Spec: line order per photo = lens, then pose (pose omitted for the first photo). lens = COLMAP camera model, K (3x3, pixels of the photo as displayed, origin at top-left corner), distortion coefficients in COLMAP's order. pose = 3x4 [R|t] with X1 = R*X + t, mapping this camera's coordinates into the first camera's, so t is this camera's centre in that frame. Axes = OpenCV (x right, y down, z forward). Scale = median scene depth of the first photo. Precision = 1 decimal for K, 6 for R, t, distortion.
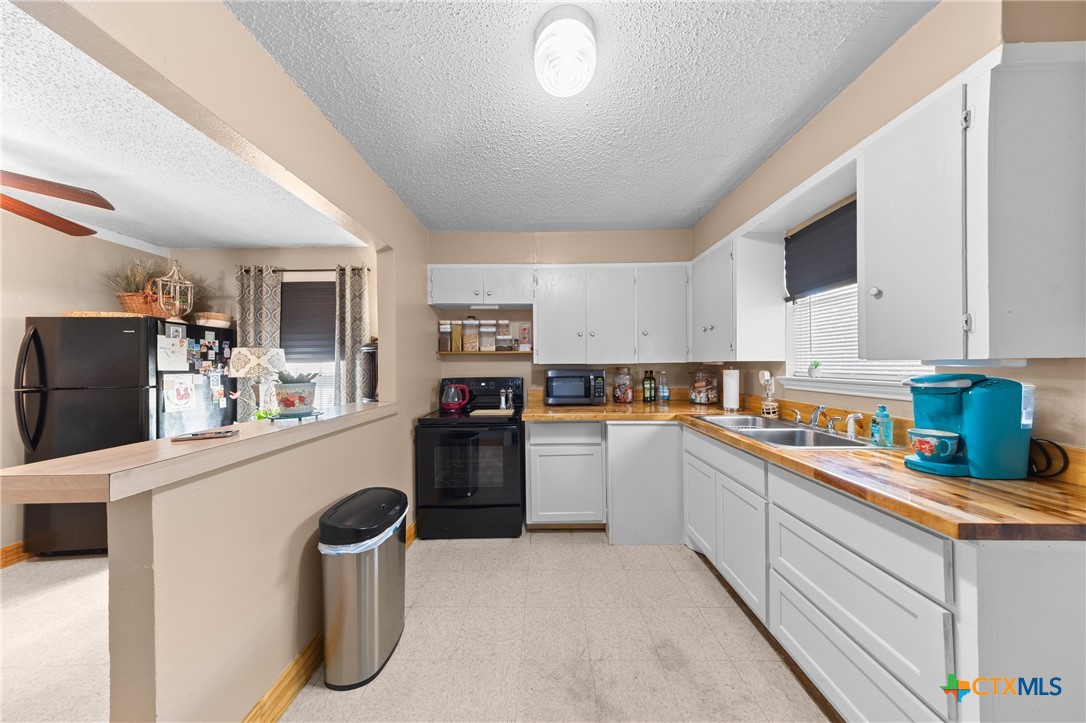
lens RADIAL K [[309.8, 0, 541.4], [0, 309.8, 364.2], [0, 0, 1]] dist [0.000428, -0.000032]
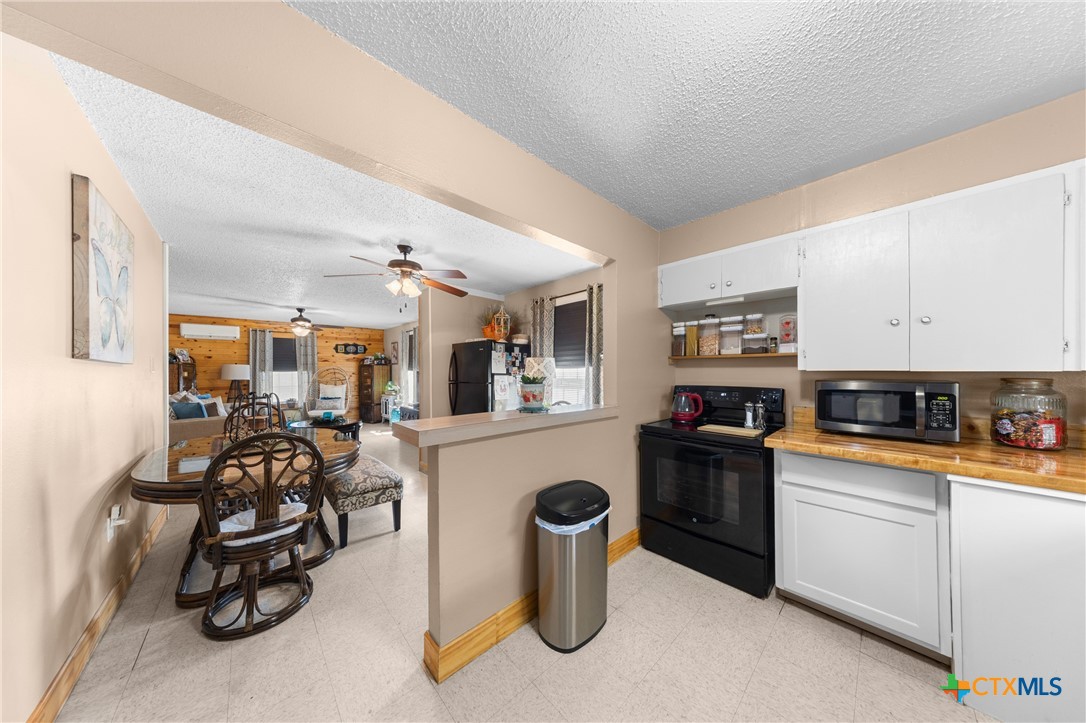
lens RADIAL K [[312.7, 0, 542.7], [0, 312.7, 371.2], [0, 0, 1]] dist [-0.000478, -0.000046]
pose [[0.687649, 0.008146, -0.725998, 0.095388], [-0.006440, 0.999966, 0.005120, 0.000851], [0.726015, 0.001155, 0.687678, 0.074706]]
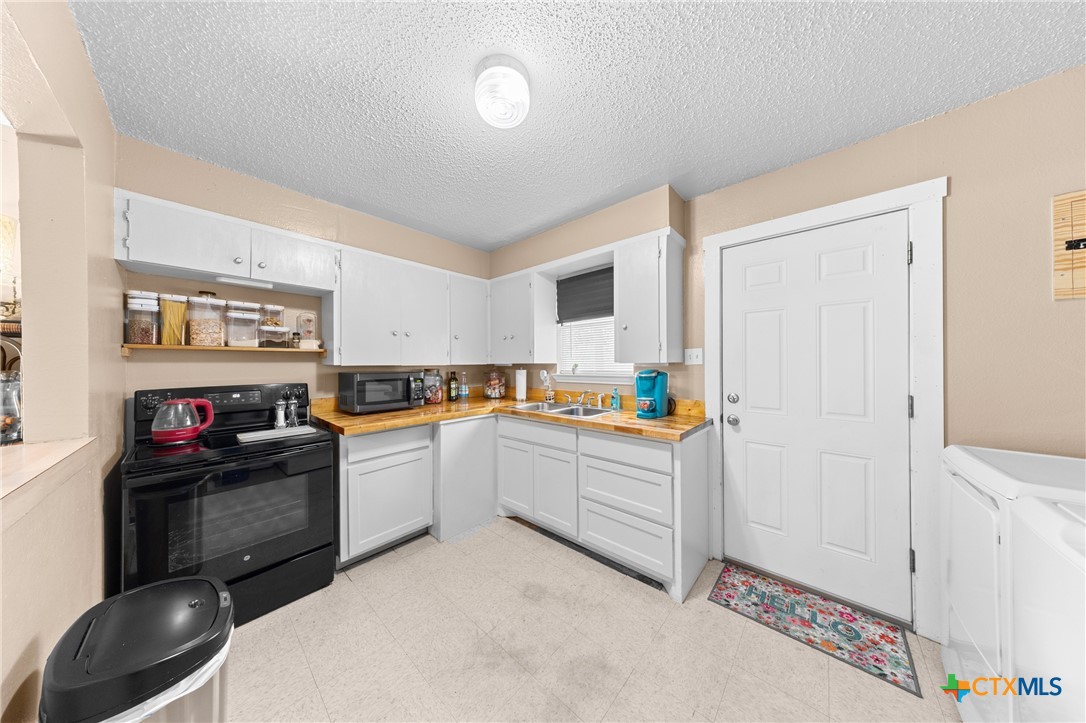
lens RADIAL K [[308.4, 0, 543.0], [0, 308.4, 361.5], [0, 0, 1]] dist [-0.000178, -0.000033]
pose [[0.663218, 0.009193, 0.748370, -0.269545], [0.001855, 0.999901, -0.013927, 0.000779], [-0.748424, 0.010625, 0.663135, 0.056878]]
